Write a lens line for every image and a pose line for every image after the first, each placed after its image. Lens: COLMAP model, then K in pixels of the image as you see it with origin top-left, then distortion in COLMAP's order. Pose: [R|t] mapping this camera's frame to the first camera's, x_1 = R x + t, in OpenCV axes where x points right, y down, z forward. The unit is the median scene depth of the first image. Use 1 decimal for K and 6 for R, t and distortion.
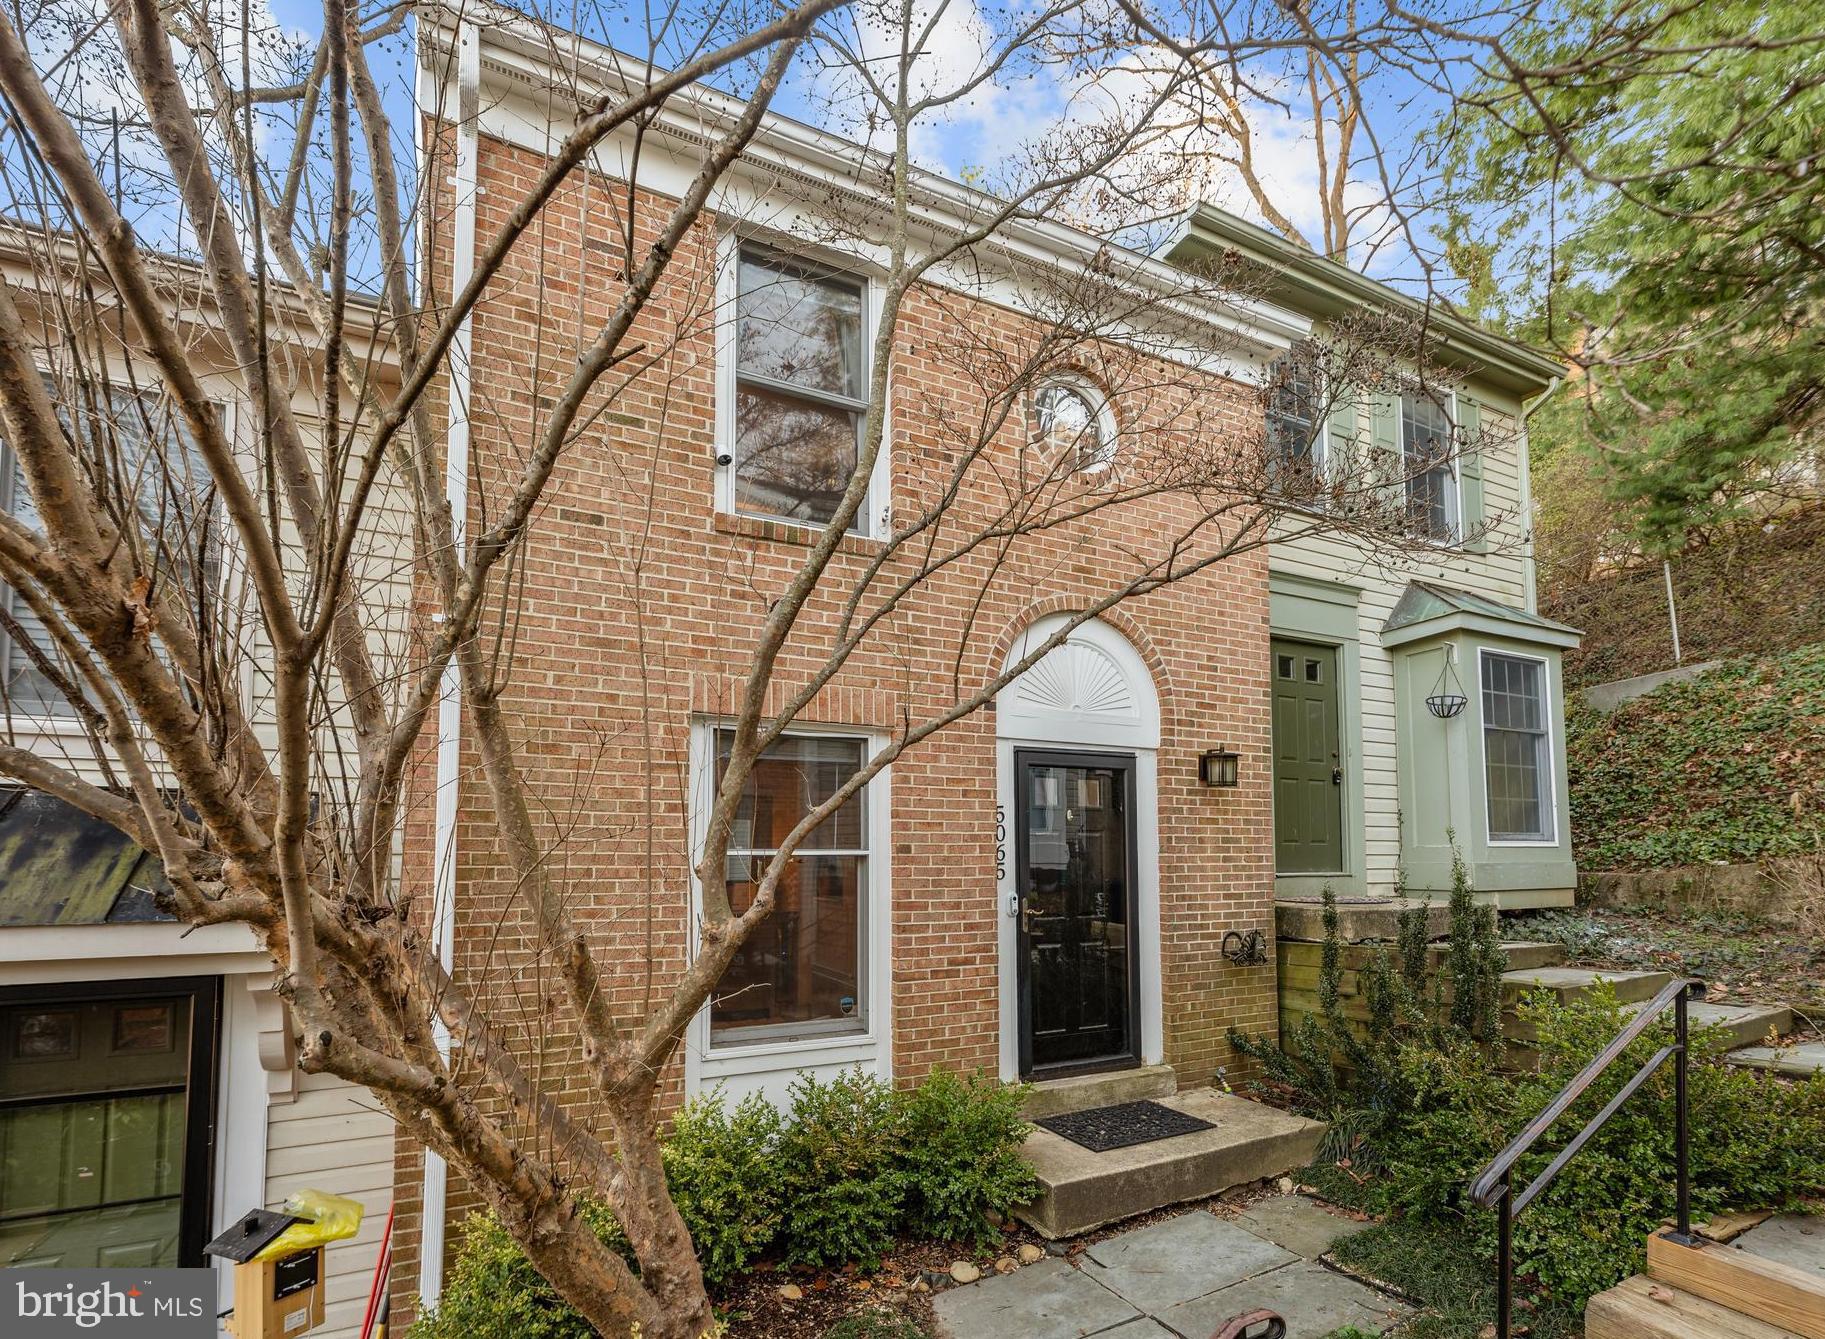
lens RADIAL K [[776.3, 0, 911.7], [0, 776.3, 729.4], [0, 0, 1]] dist [0.000052, 0.000229]
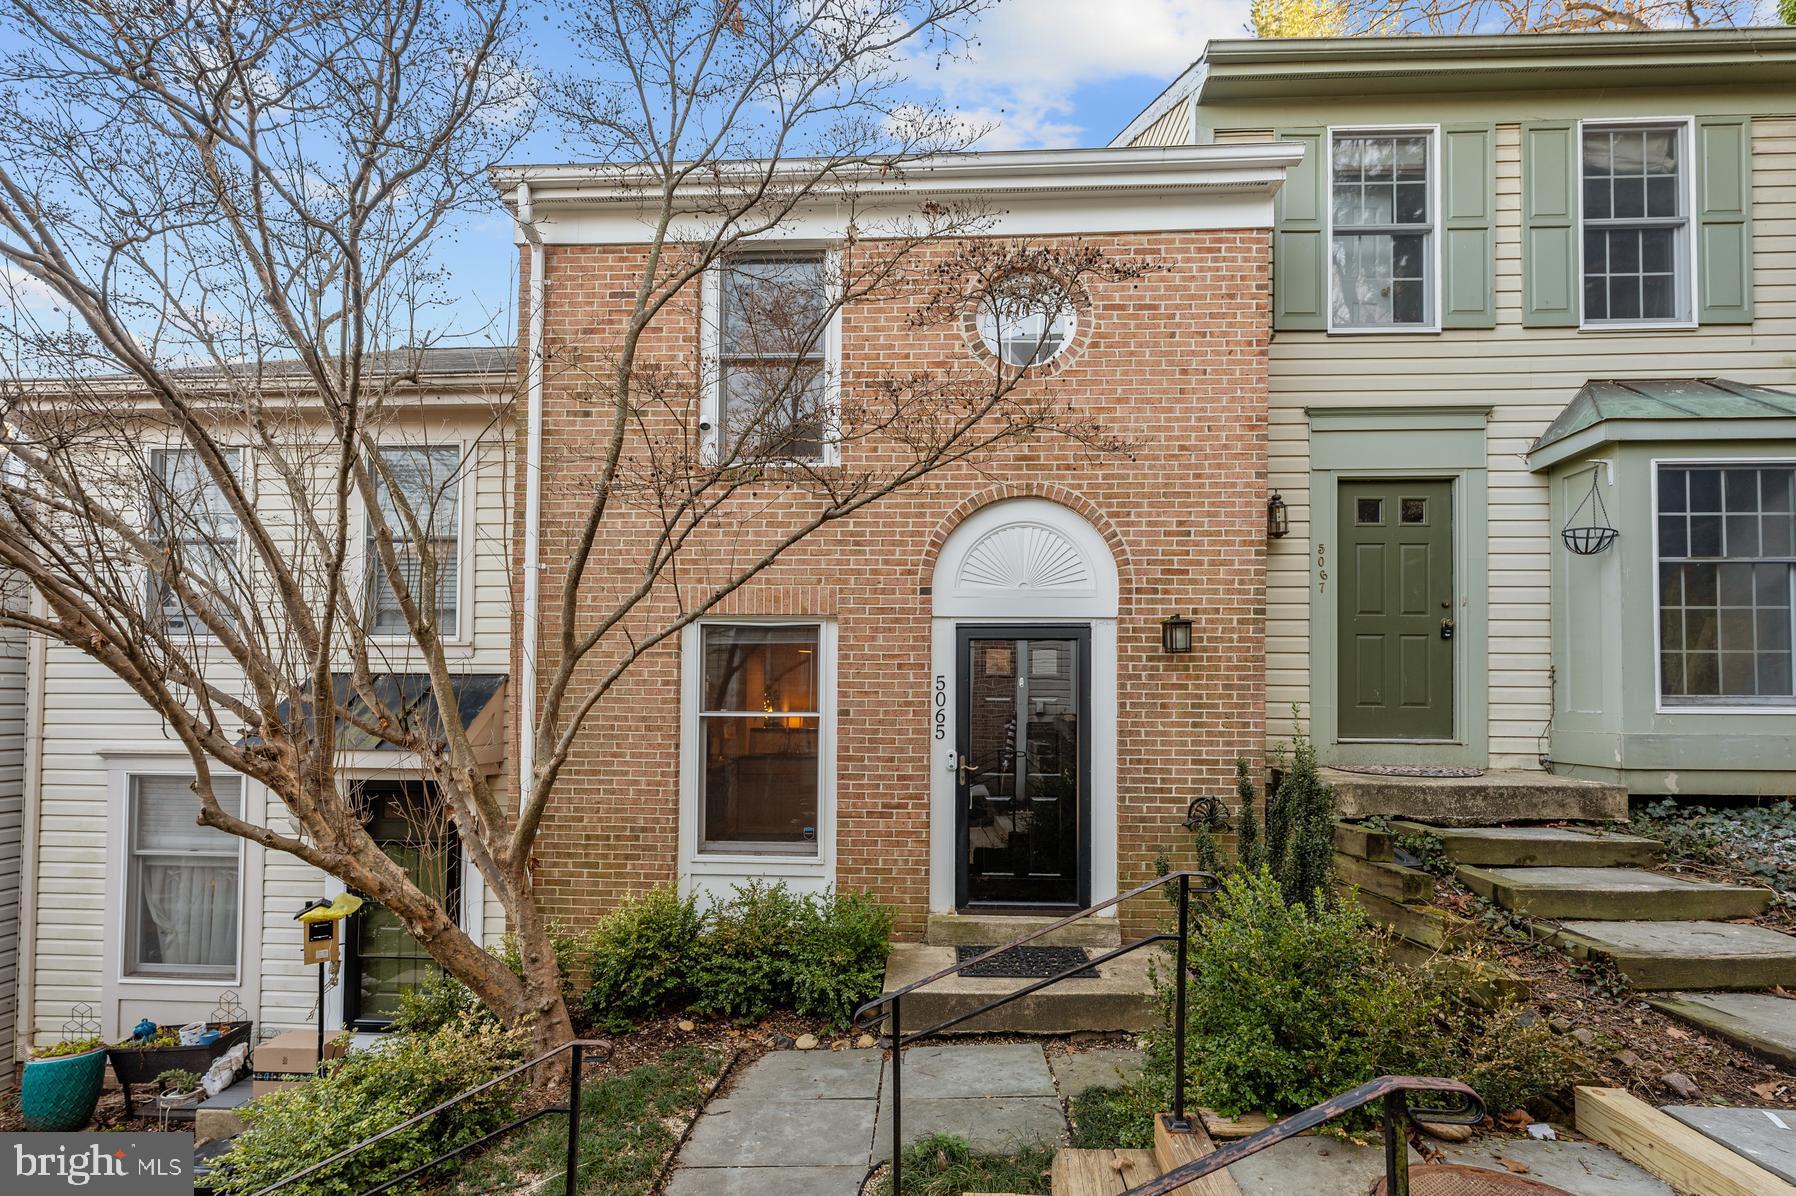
lens RADIAL K [[711.7, 0, 890.7], [0, 711.7, 600.3], [0, 0, 1]] dist [0.000216, 0.000233]
pose [[0.894931, -0.054566, -0.442856, 0.506924], [0.063583, 0.997961, 0.005526, -0.024478], [0.441651, -0.033103, 0.896576, 0.011691]]
